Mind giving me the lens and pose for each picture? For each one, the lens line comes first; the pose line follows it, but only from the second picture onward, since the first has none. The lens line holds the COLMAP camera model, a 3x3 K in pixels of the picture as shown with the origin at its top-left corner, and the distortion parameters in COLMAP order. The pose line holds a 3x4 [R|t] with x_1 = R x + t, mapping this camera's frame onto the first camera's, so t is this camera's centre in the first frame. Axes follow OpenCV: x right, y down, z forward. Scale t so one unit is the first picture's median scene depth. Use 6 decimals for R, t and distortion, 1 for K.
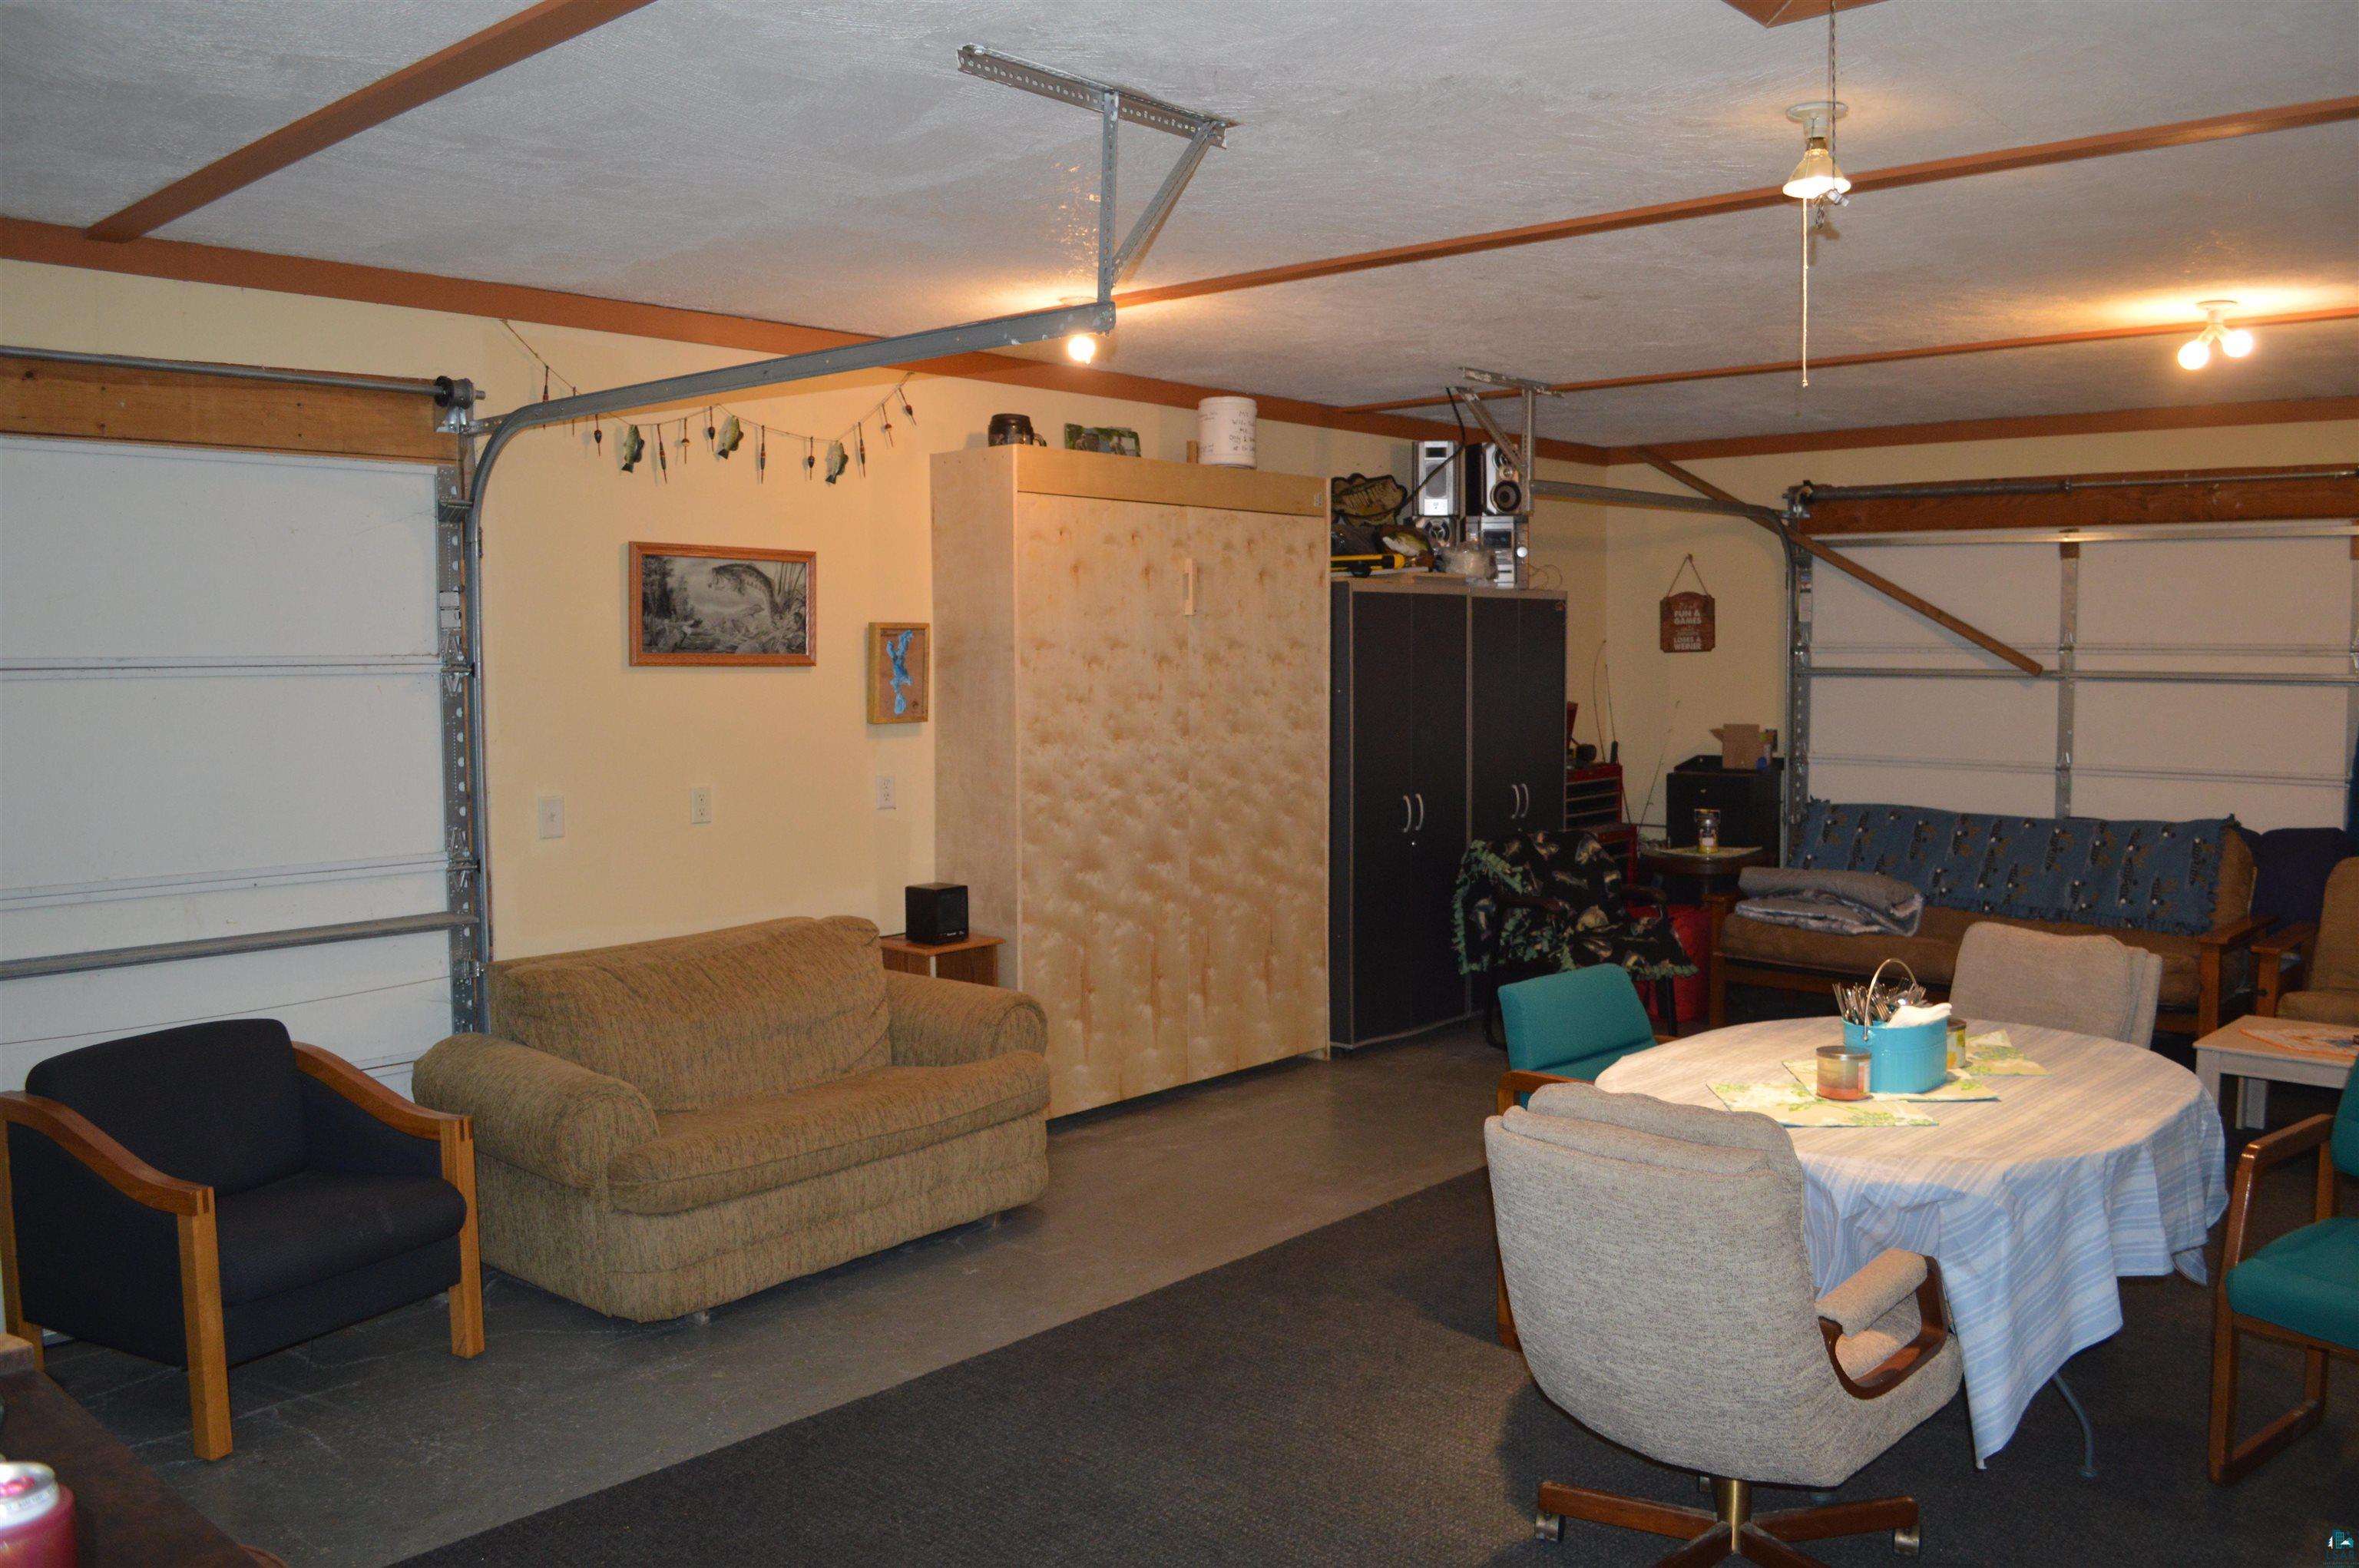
lens RADIAL K [[1884.7, 0, 1202.8], [0, 1884.7, 776.4], [0, 0, 1]] dist [-0.085112, 0.017066]
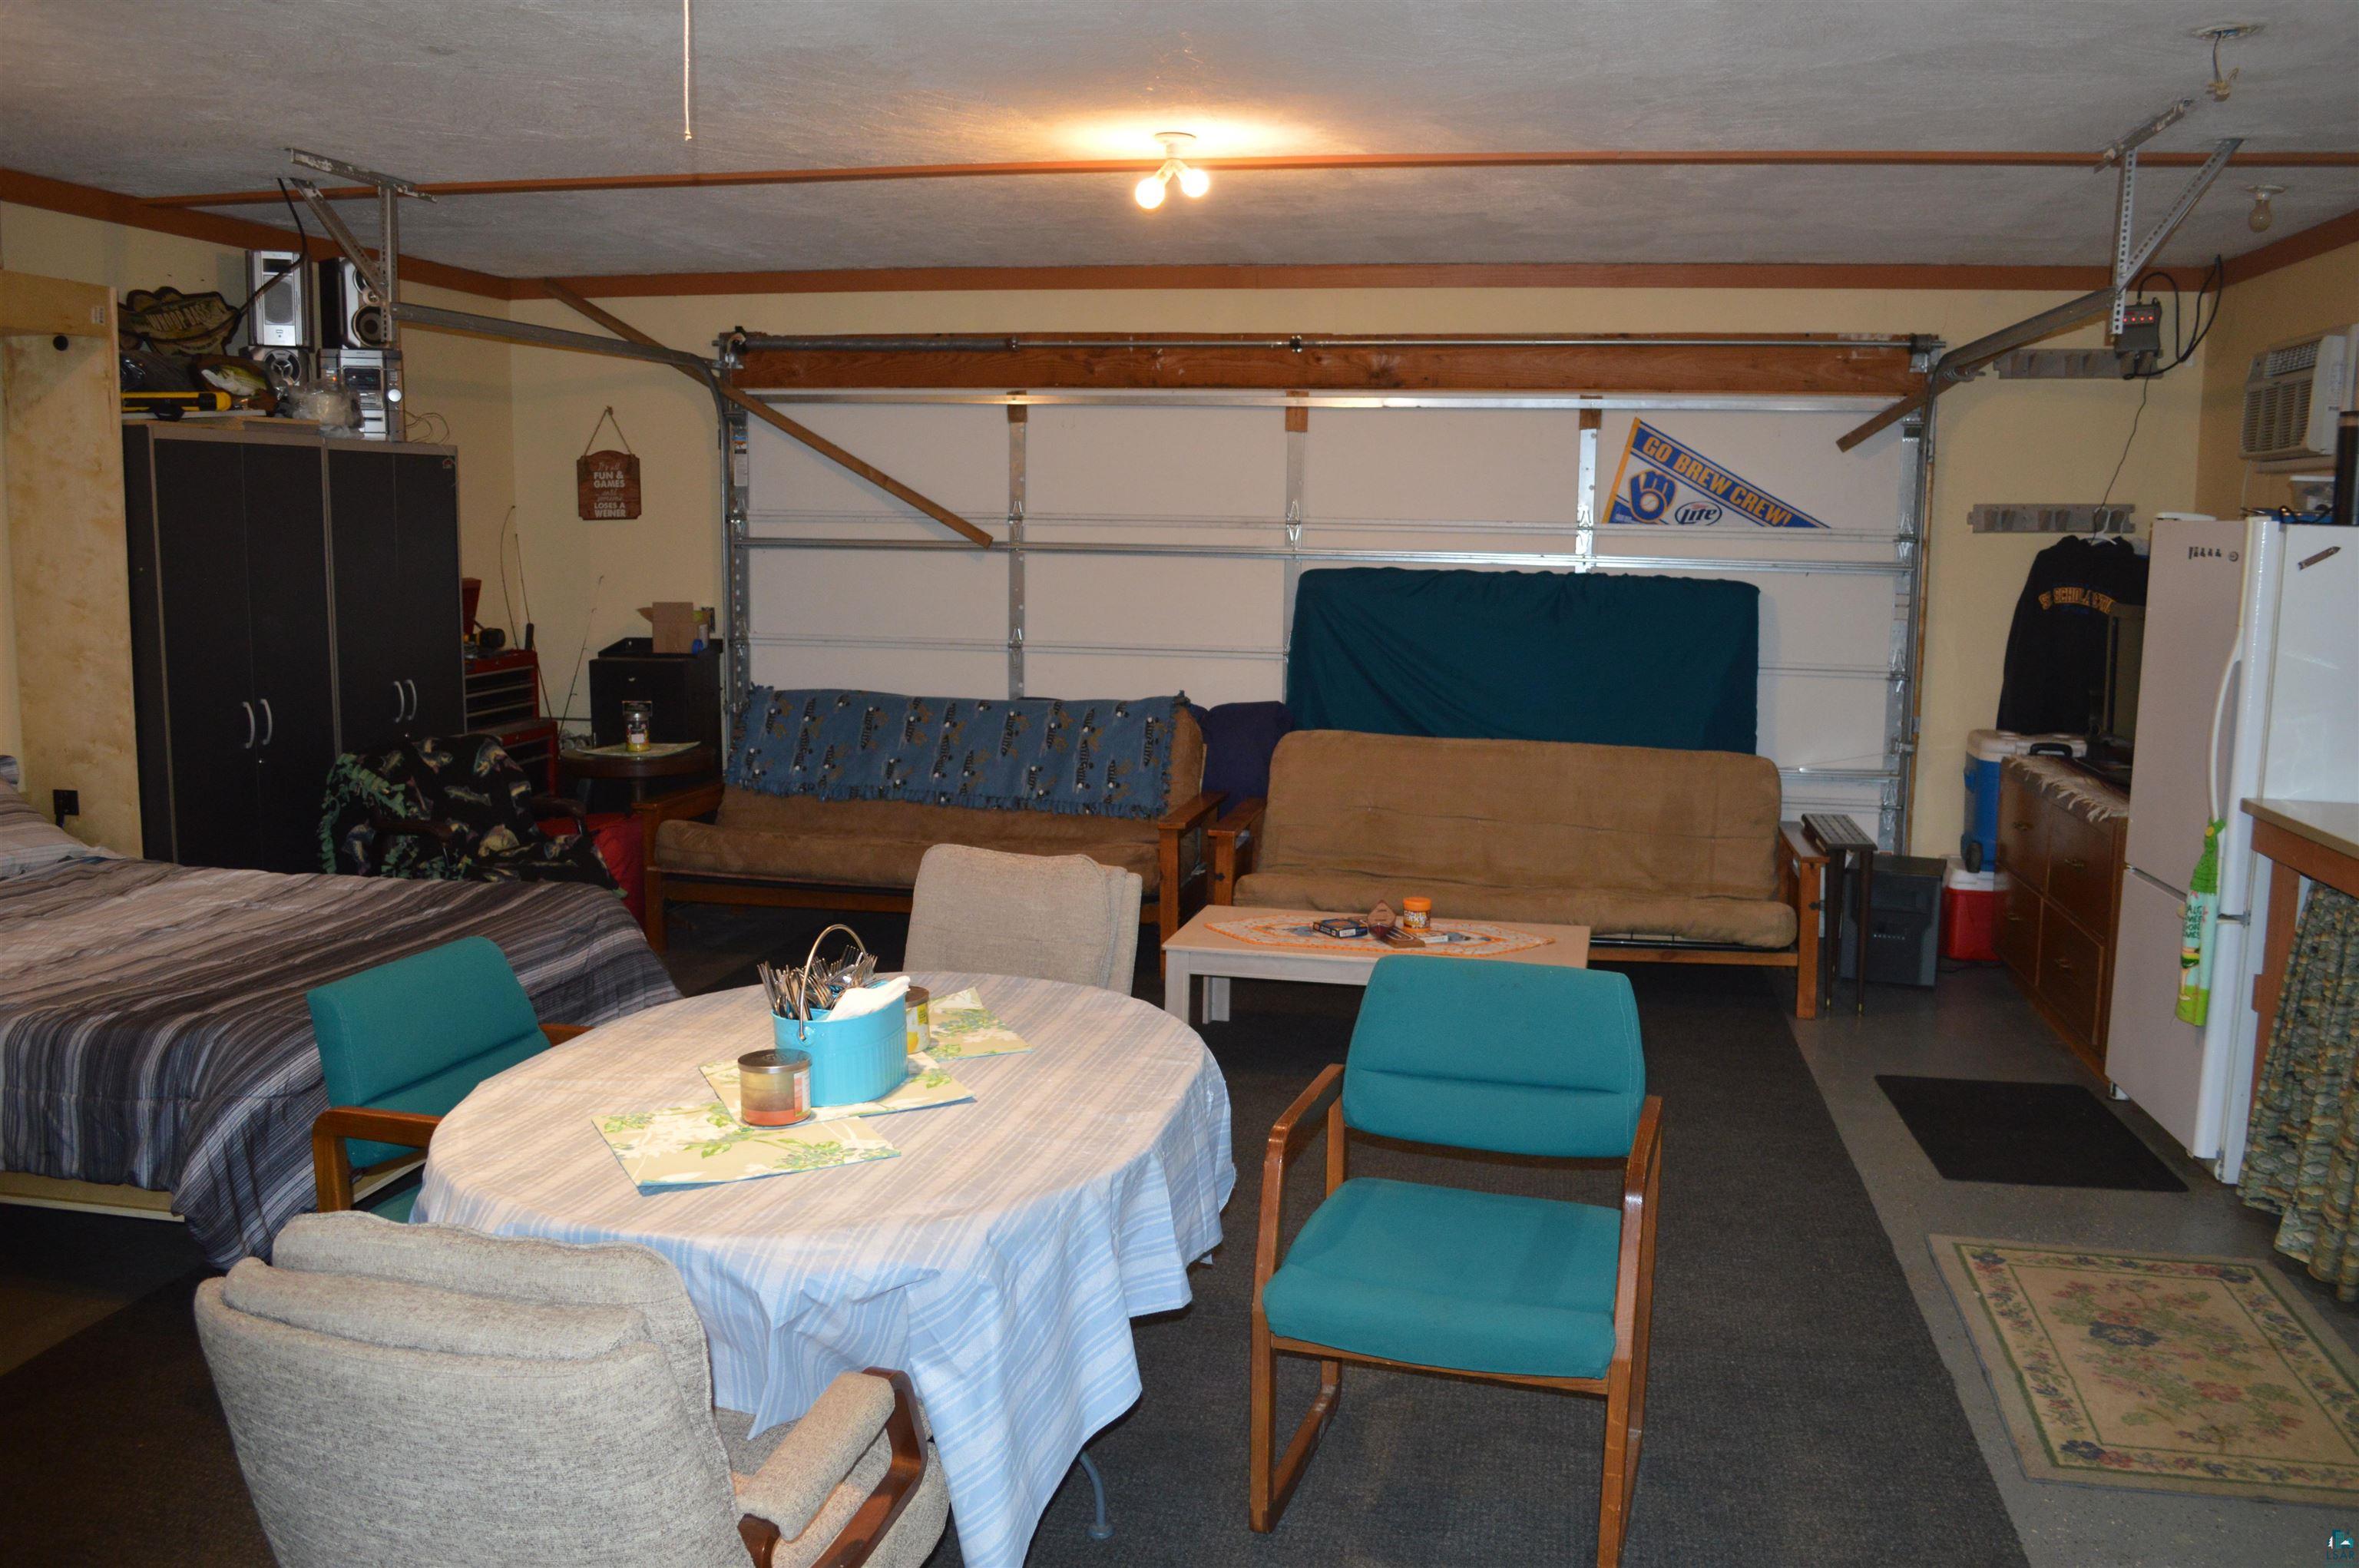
lens RADIAL K [[1884.7, 0, 1202.8], [0, 1884.7, 776.4], [0, 0, 1]] dist [-0.085112, 0.017066]
pose [[0.857499, -0.055353, 0.511499, 0.054744], [0.019712, 0.997000, 0.074846, -0.008443], [-0.514107, -0.054098, 0.856018, 0.132702]]
